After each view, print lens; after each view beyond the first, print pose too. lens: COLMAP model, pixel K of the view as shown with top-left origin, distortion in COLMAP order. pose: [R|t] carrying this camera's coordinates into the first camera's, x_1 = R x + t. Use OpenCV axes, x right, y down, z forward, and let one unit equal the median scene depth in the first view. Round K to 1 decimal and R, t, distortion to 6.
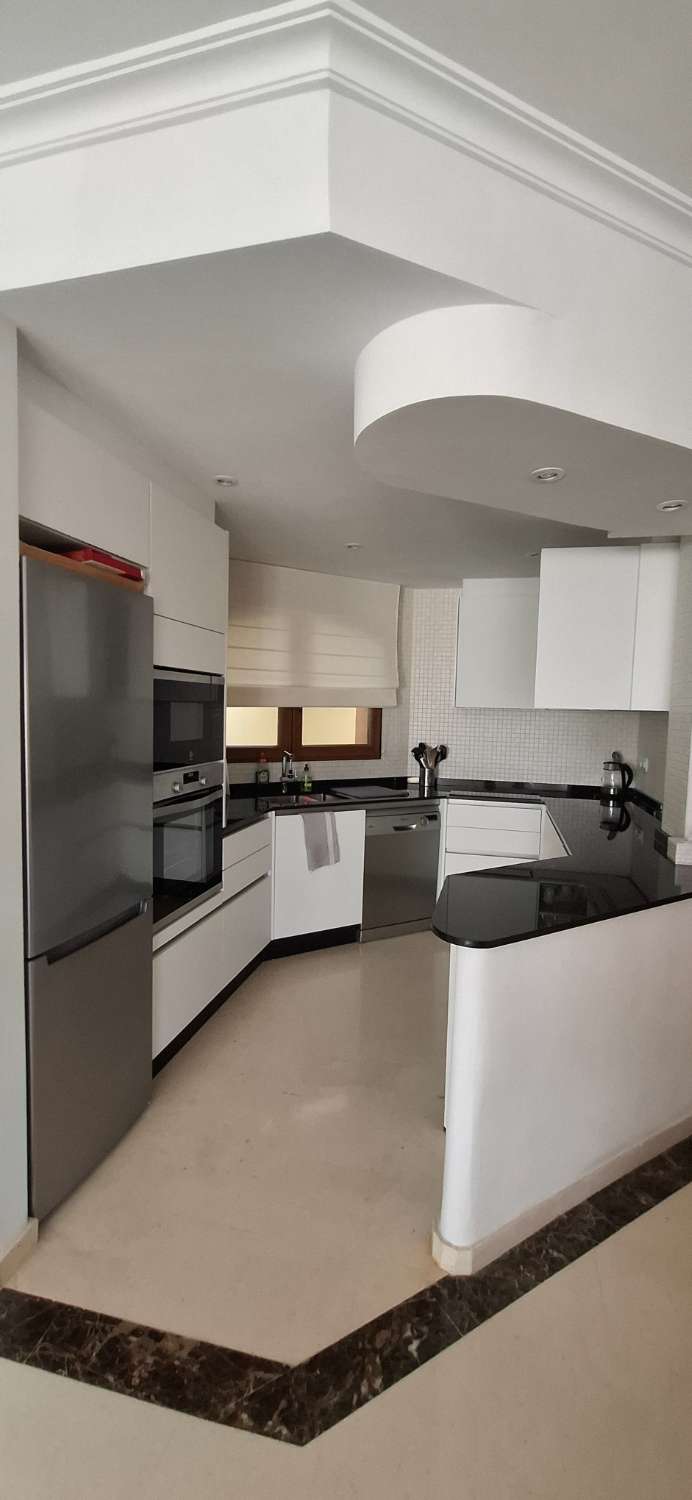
lens RADIAL K [[573.9, 0, 346.0], [0, 573.9, 750.0], [0, 0, 1]] dist [-0.001719, -0.000252]
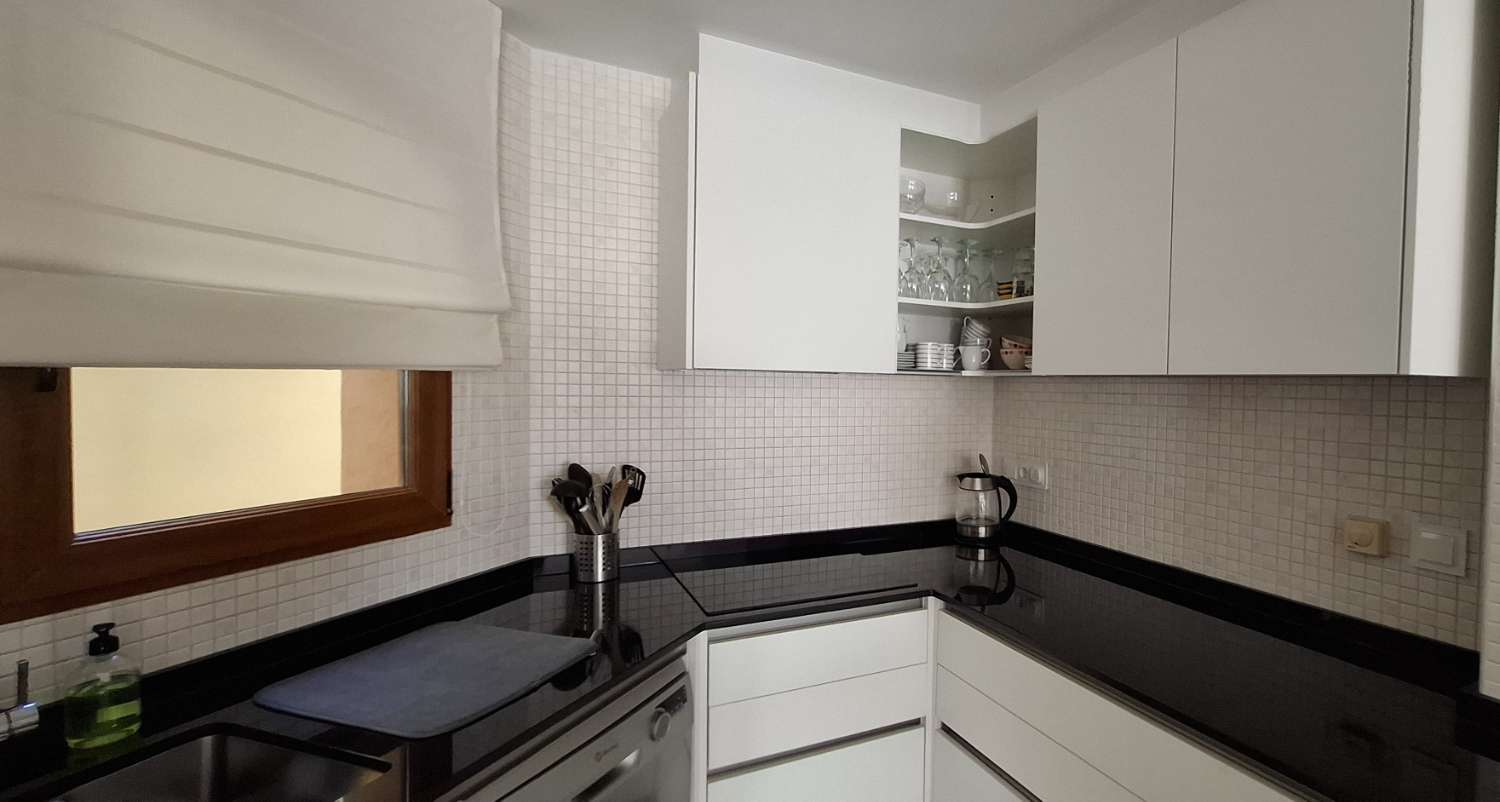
lens RADIAL K [[561.3, 0, 750.0], [0, 561.3, 401.0], [0, 0, 1]] dist [0.007743, -0.000009]
pose [[0.751350, -0.035585, 0.658944, -0.021771], [0.051183, 0.998679, -0.004429, -0.047145], [-0.657917, 0.037054, 0.752179, 0.655499]]
